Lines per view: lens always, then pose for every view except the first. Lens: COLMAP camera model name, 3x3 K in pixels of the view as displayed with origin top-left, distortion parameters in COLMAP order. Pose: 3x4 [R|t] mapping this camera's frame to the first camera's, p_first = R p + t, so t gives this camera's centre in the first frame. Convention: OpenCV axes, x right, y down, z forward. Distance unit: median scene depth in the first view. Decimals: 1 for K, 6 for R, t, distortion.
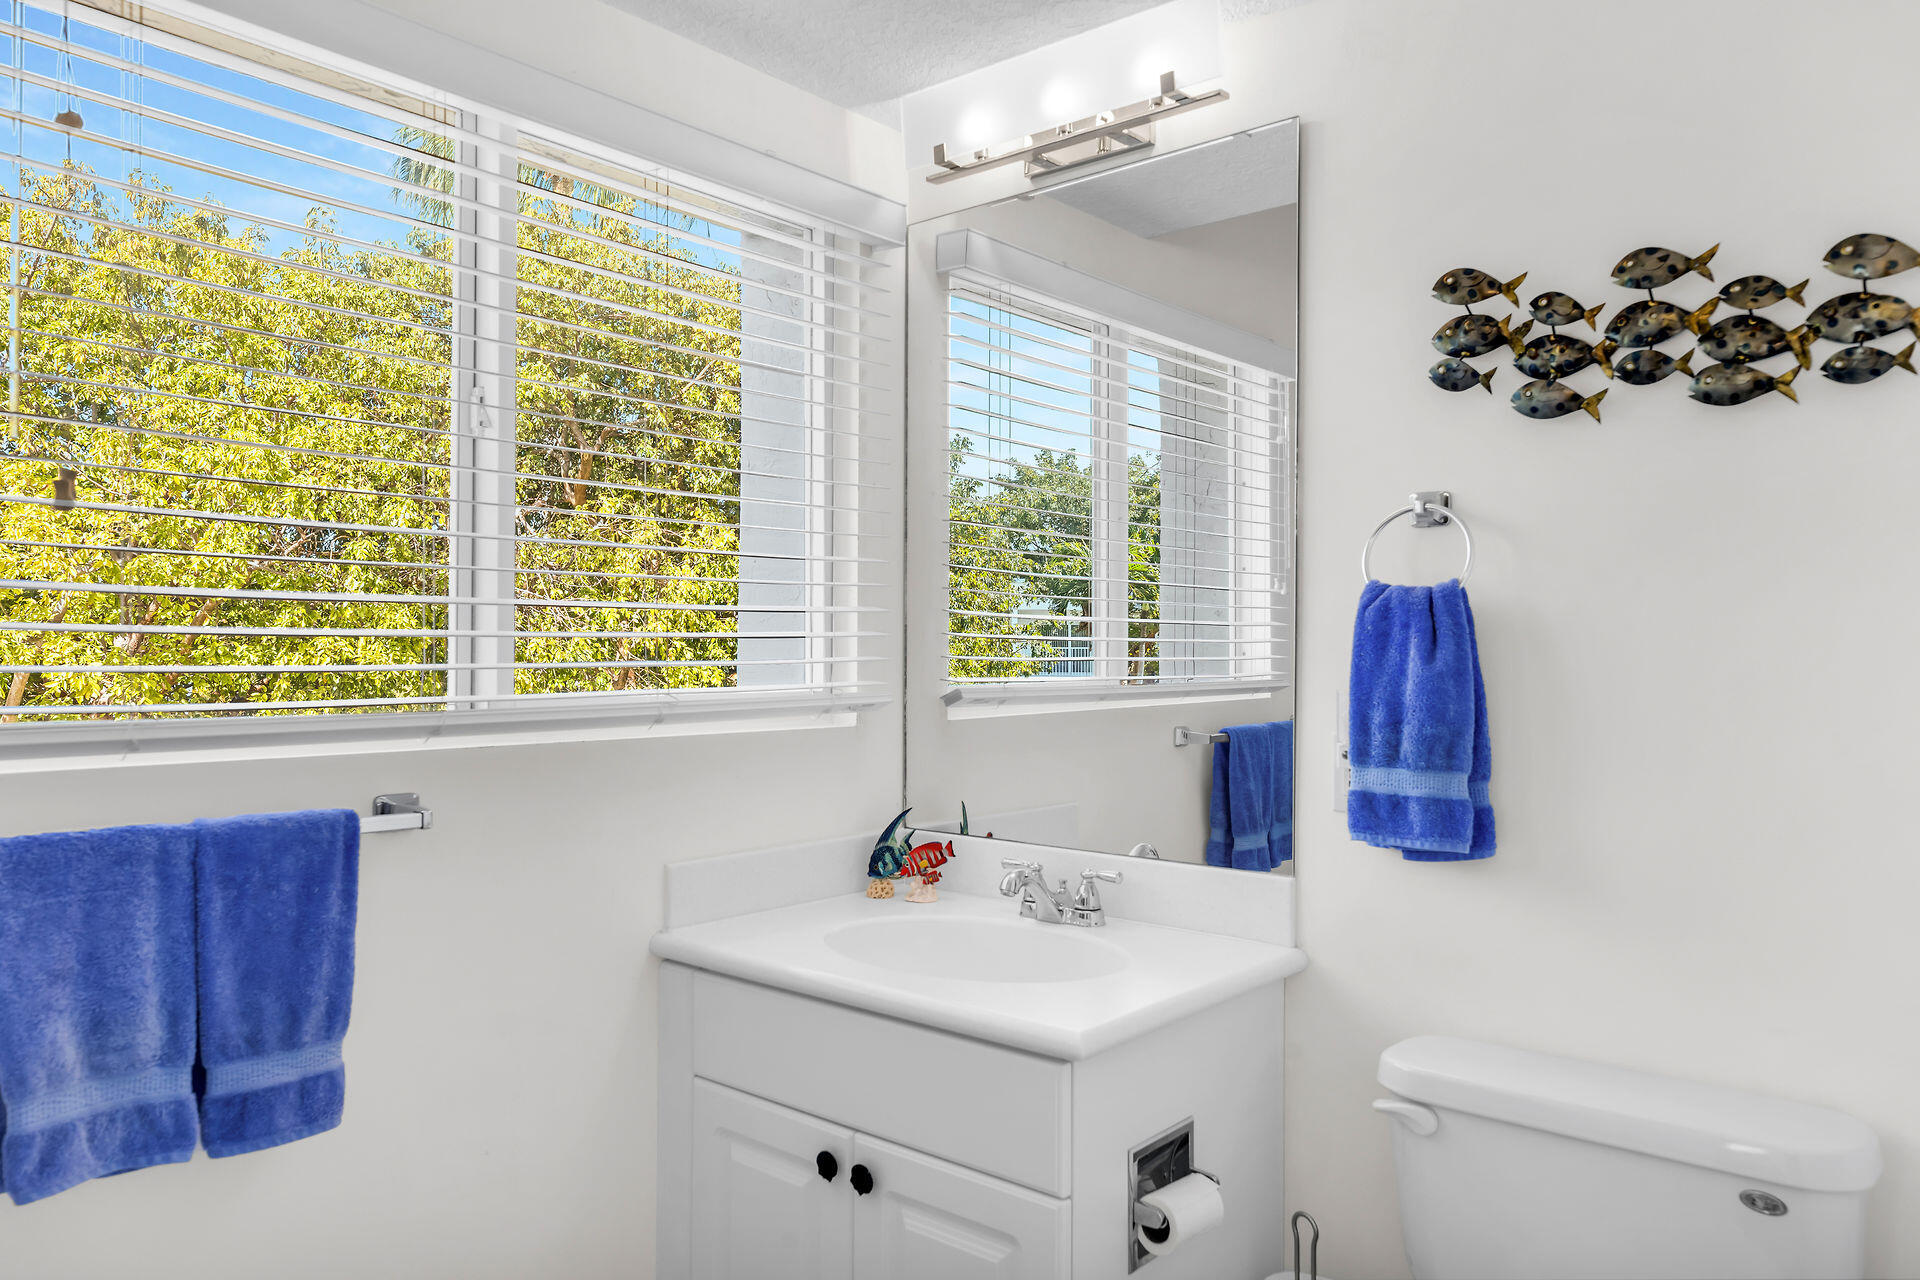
lens RADIAL K [[1313.1, 0, 958.9], [0, 1313.1, 638.2], [0, 0, 1]] dist [0.000096, -0.002539]
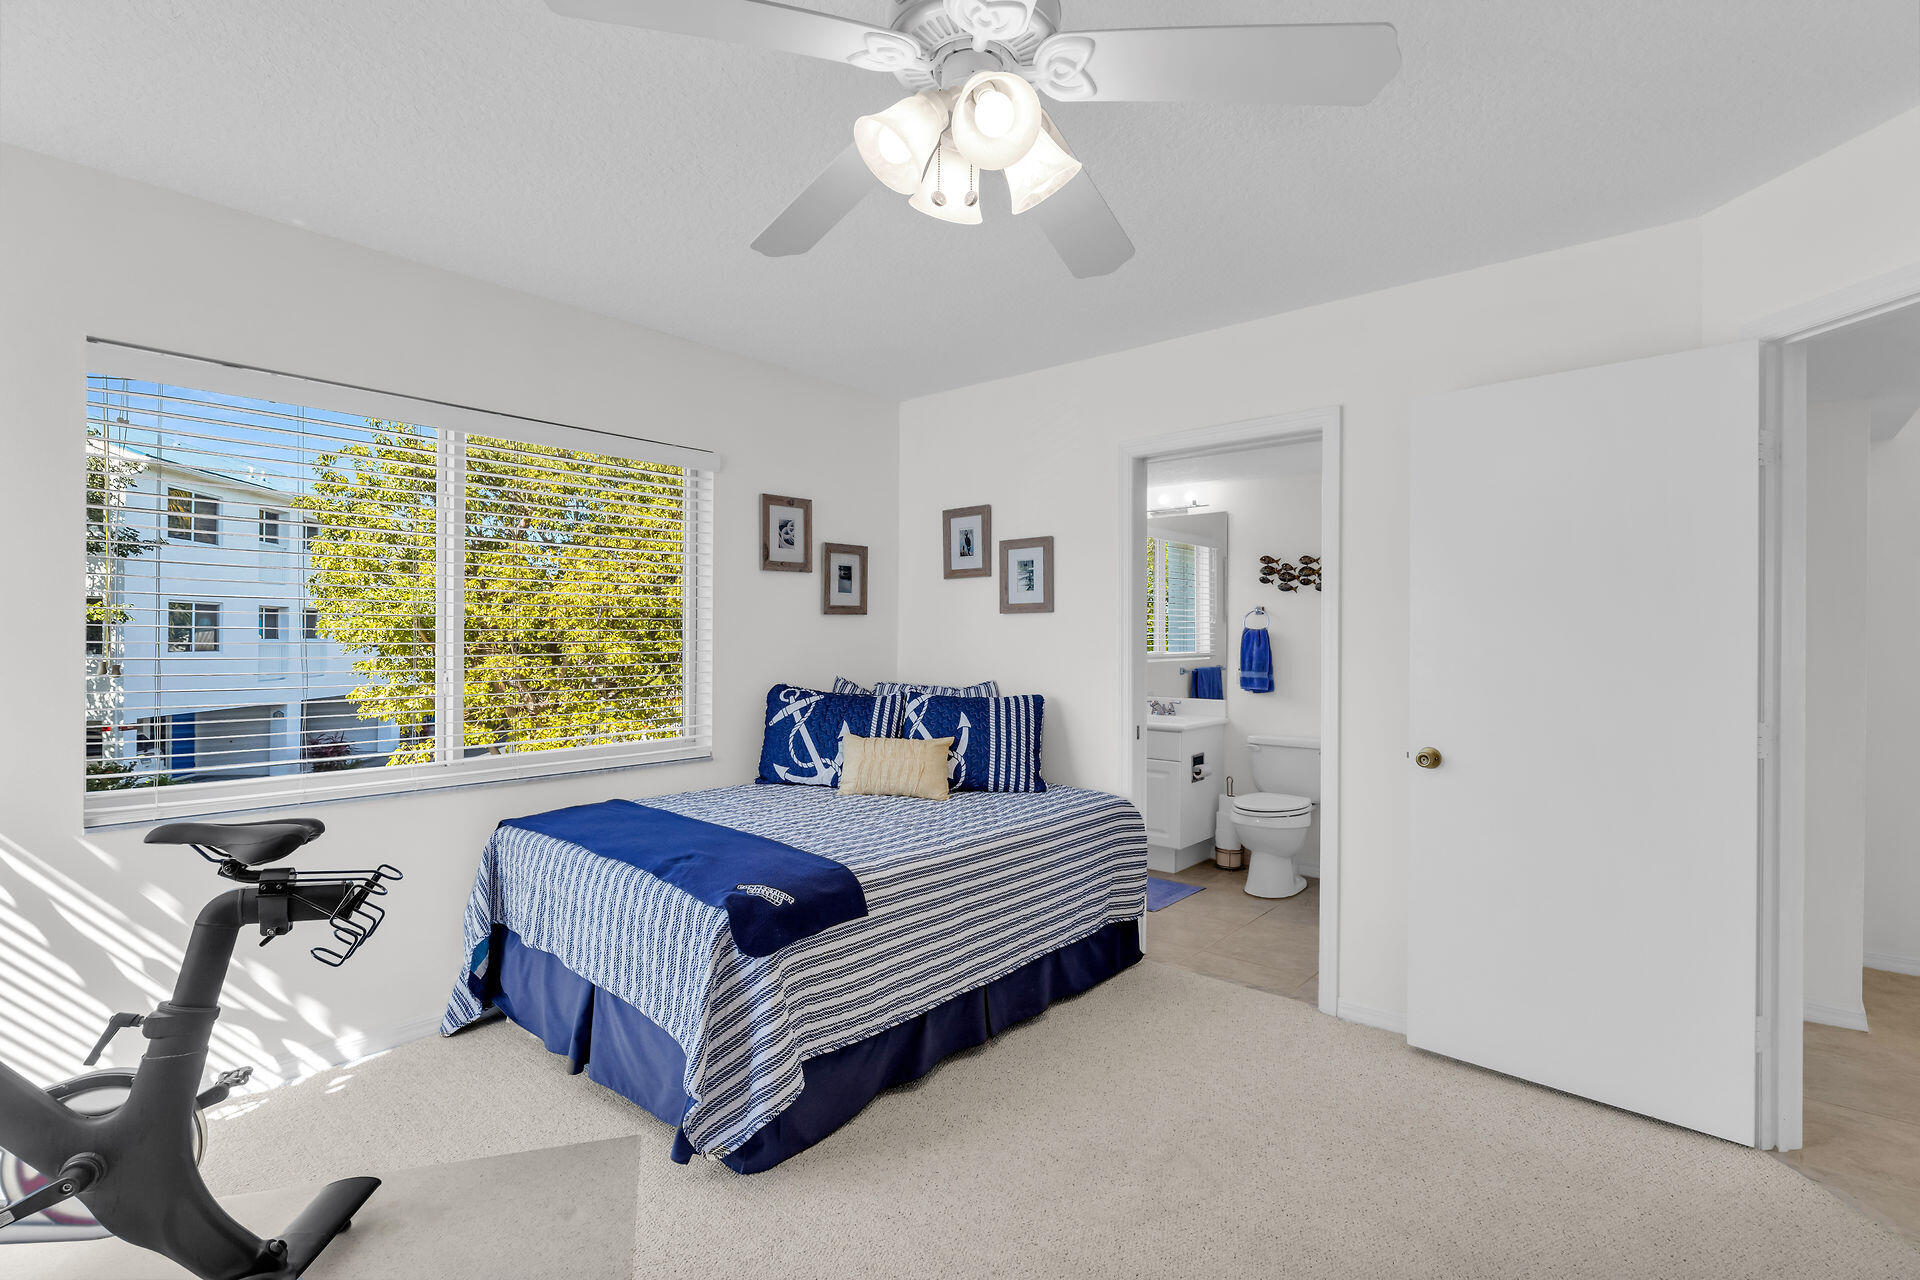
lens RADIAL K [[859.7, 0, 959.2], [0, 859.7, 643.8], [0, 0, 1]] dist [0.003554, -0.001292]
pose [[0.999992, -0.003842, 0.000684, -0.632284], [0.003836, 0.999956, 0.008506, -0.019143], [-0.000717, -0.008503, 0.999964, -1.837784]]
